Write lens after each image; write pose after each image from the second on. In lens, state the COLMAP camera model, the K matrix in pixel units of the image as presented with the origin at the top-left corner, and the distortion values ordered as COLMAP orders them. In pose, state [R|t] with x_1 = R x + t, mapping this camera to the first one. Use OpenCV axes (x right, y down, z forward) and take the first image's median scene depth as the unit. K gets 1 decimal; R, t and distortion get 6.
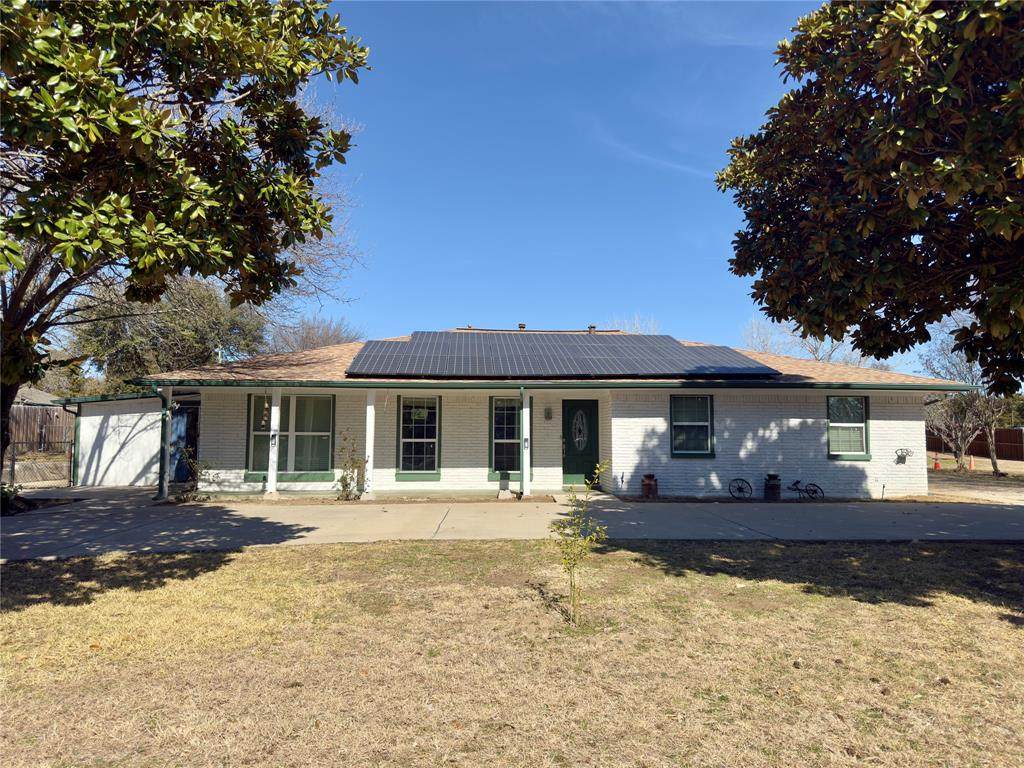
lens RADIAL K [[725.4, 0, 513.0], [0, 725.4, 384.7], [0, 0, 1]] dist [0.046614, -0.043296]
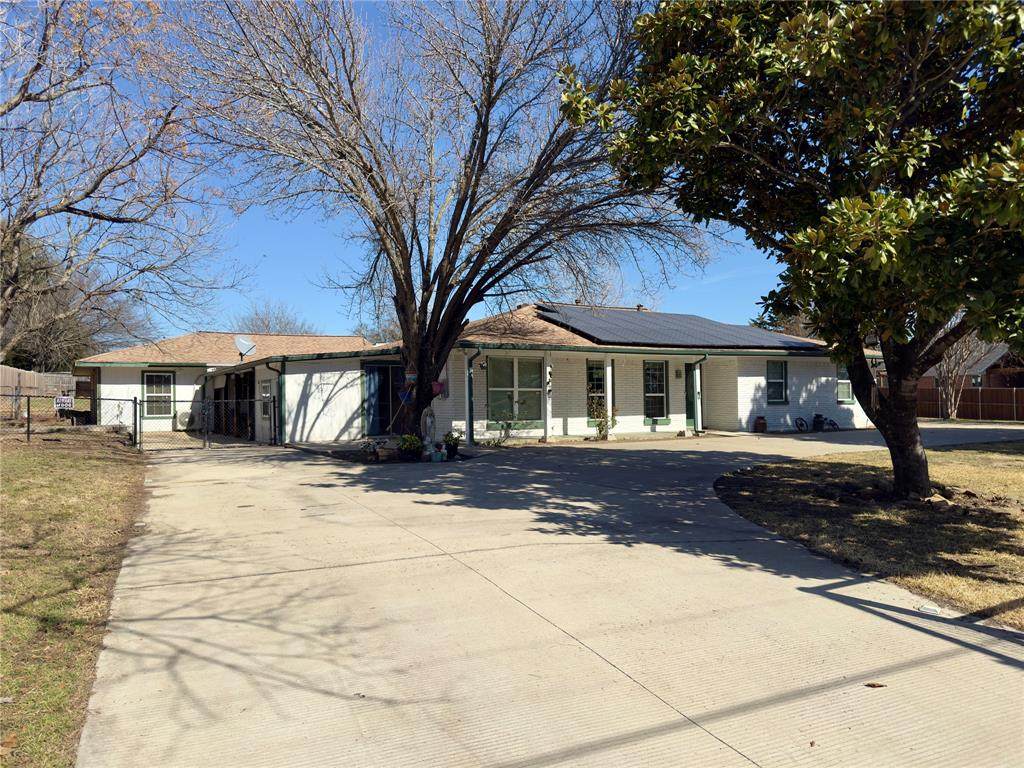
lens RADIAL K [[725.4, 0, 509.8], [0, 725.4, 383.2], [0, 0, 1]] dist [0.046614, -0.043296]
pose [[0.889300, -0.002366, 0.457318, -0.848892], [-0.021750, 0.998636, 0.047461, 0.001248], [-0.456807, -0.052153, 0.888036, -0.040984]]
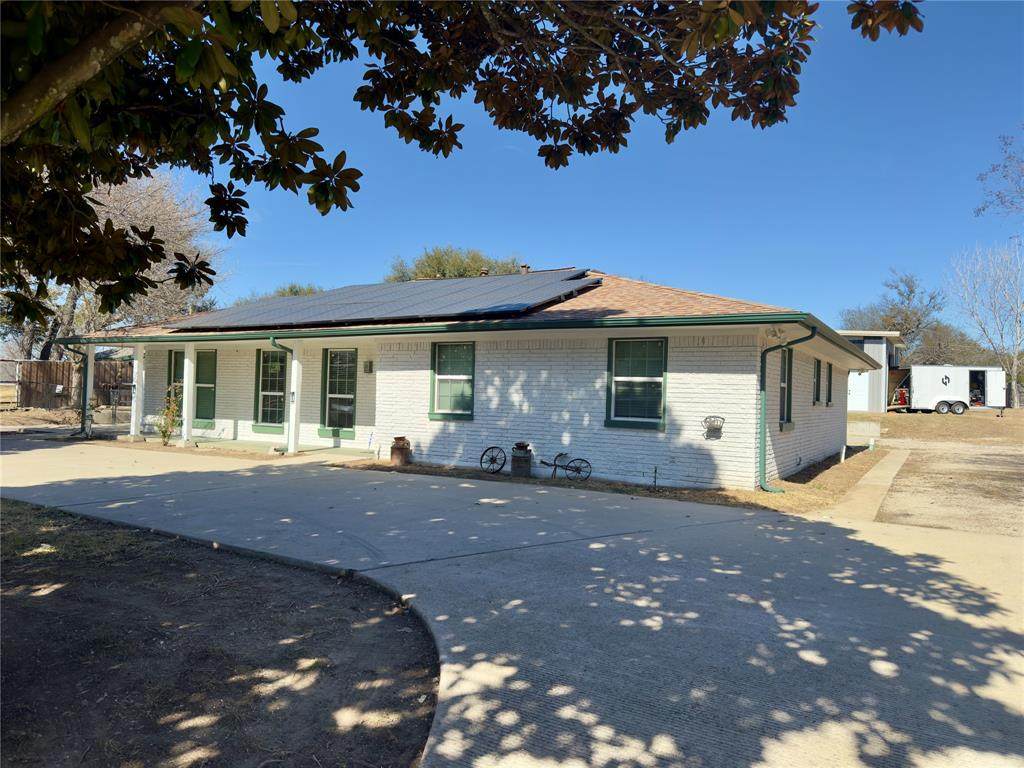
lens RADIAL K [[725.4, 0, 520.0], [0, 725.4, 388.7], [0, 0, 1]] dist [0.046614, -0.043296]
pose [[0.840553, 0.011914, -0.541598, 0.713229], [0.012433, 0.999071, 0.041273, 0.032371], [0.541586, -0.041426, 0.839624, 0.336793]]
